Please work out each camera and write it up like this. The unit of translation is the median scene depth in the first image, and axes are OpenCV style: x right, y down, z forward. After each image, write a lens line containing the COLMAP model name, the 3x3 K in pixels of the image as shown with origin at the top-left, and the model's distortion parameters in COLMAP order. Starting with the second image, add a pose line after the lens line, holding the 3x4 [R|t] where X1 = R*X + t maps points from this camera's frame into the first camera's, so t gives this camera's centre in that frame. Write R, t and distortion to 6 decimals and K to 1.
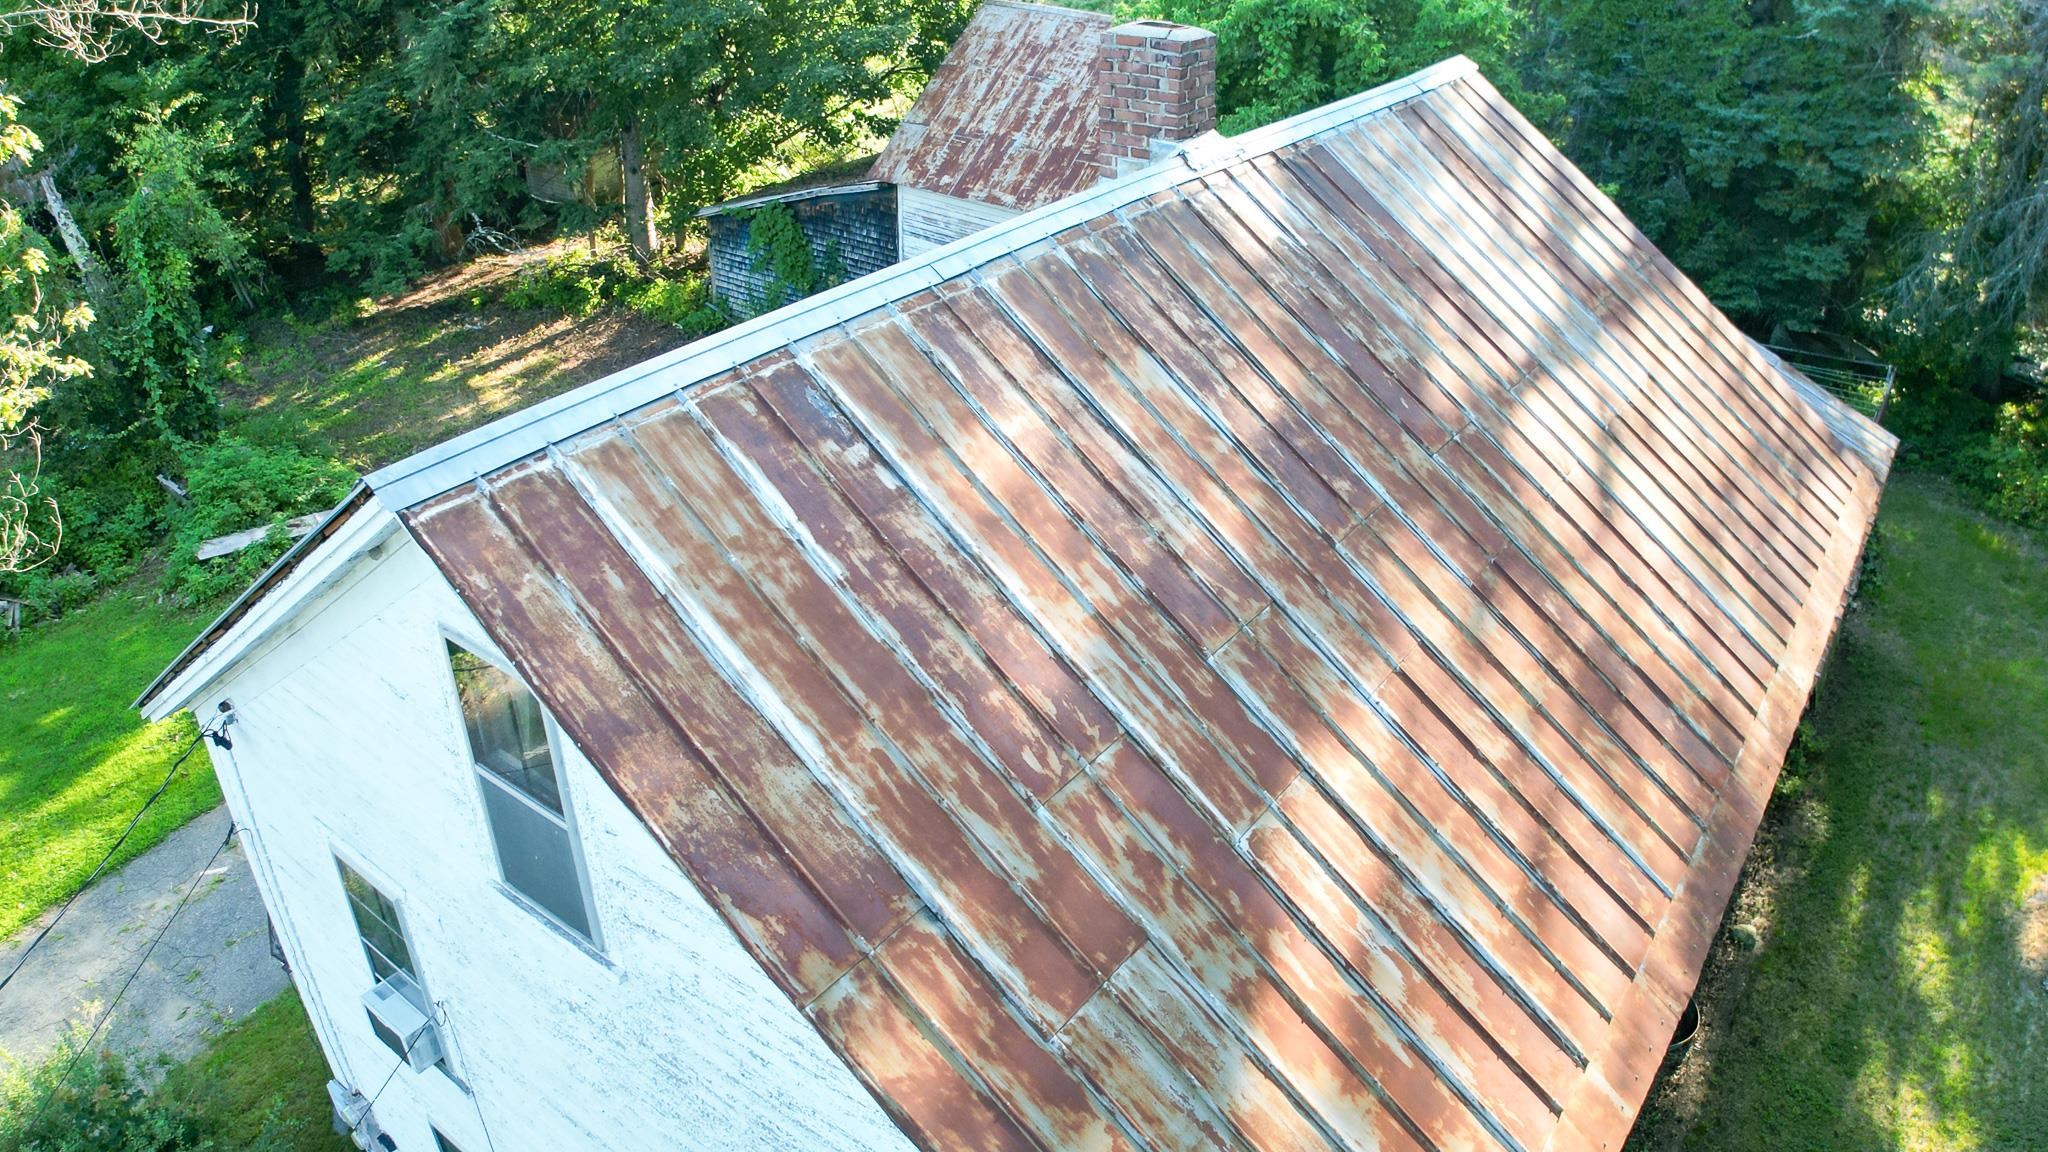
lens RADIAL K [[1434.7, 0, 1072.4], [0, 1434.7, 534.1], [0, 0, 1]] dist [-0.172707, 0.006502]
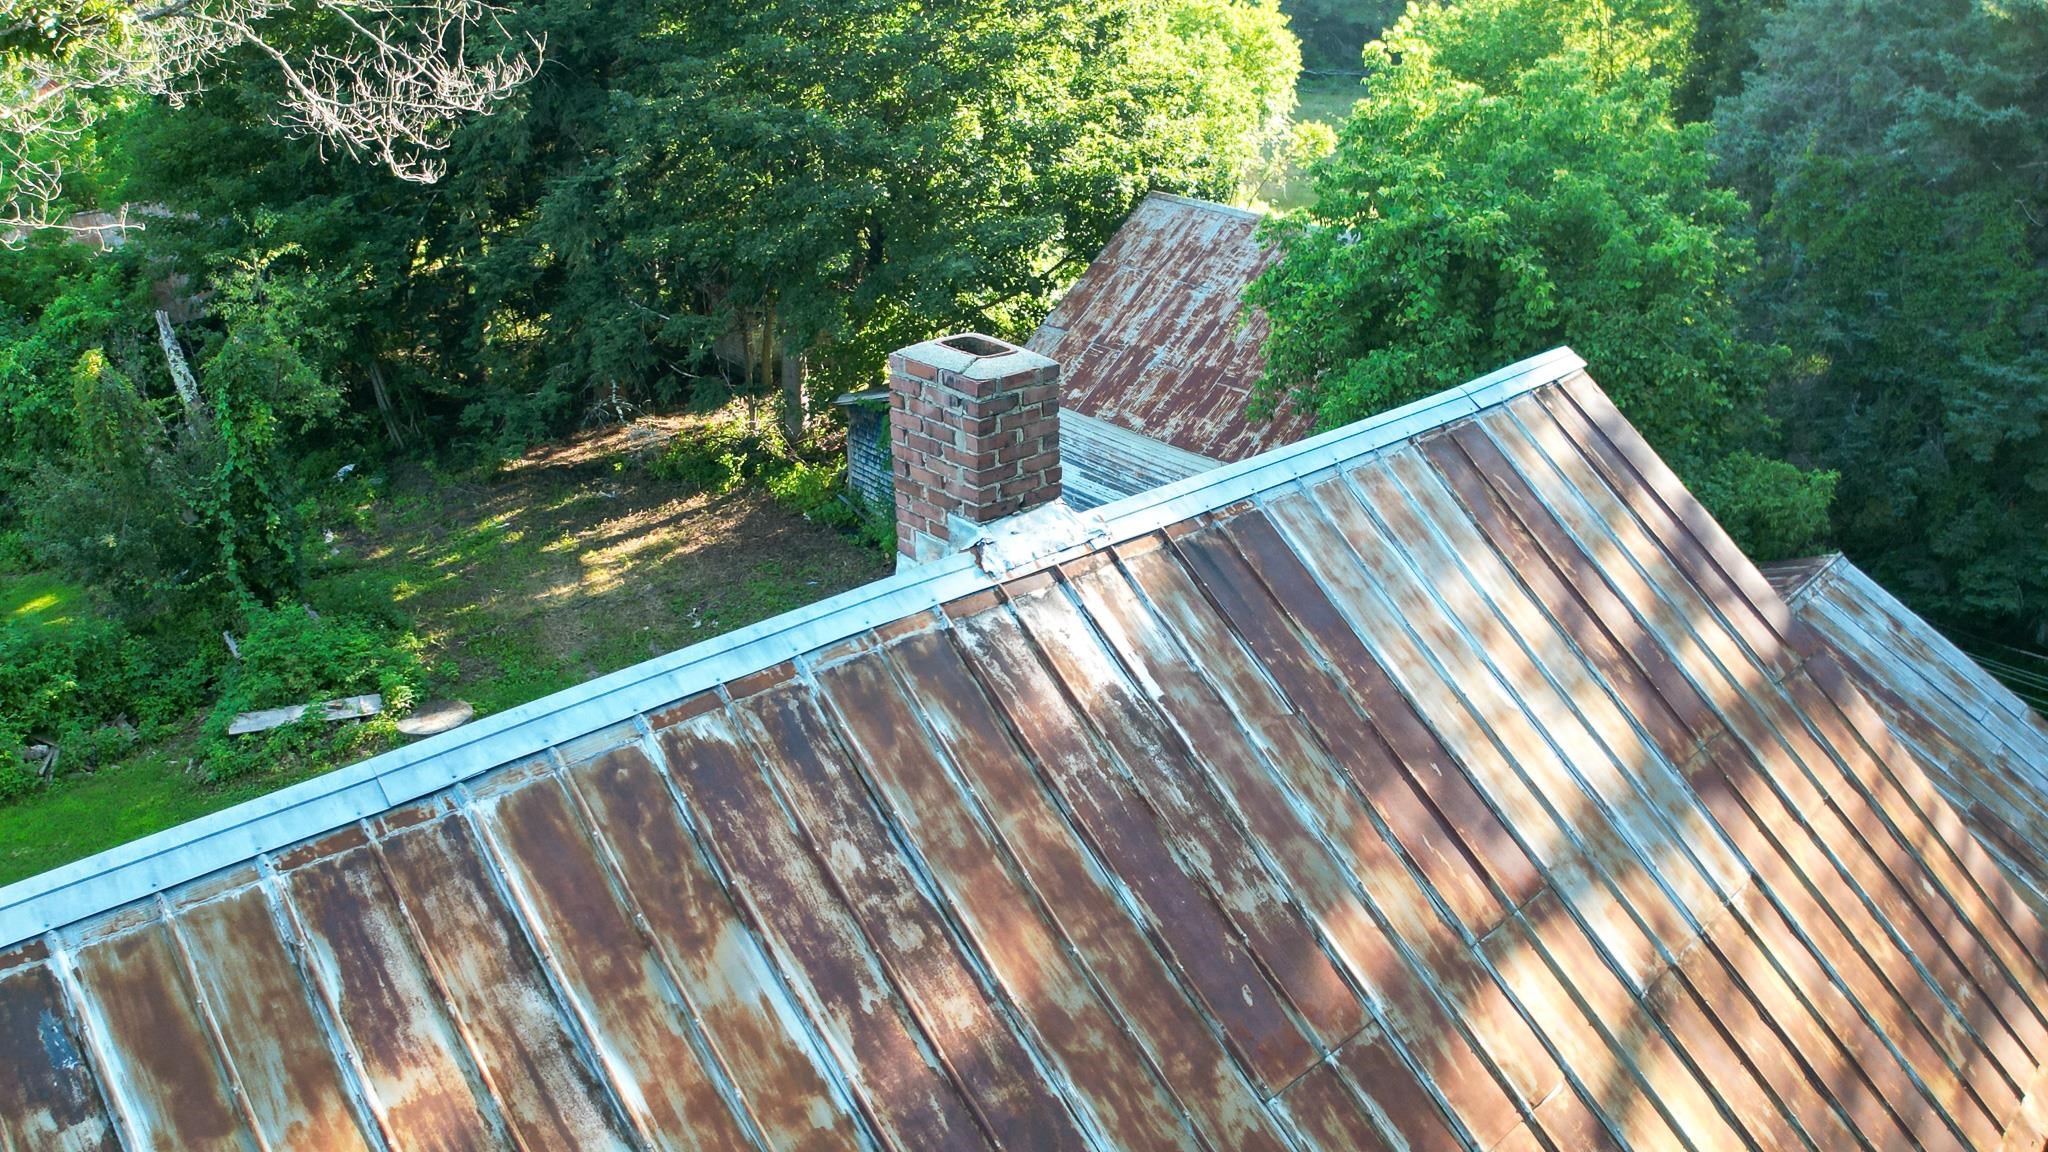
lens RADIAL K [[1434.7, 0, 1072.4], [0, 1434.7, 534.1], [0, 0, 1]] dist [-0.172707, 0.006502]
pose [[0.978576, 0.082138, -0.188793, 0.091835], [-0.101461, 0.990287, -0.095065, -0.079925], [0.179150, 0.112184, 0.977405, 0.131204]]
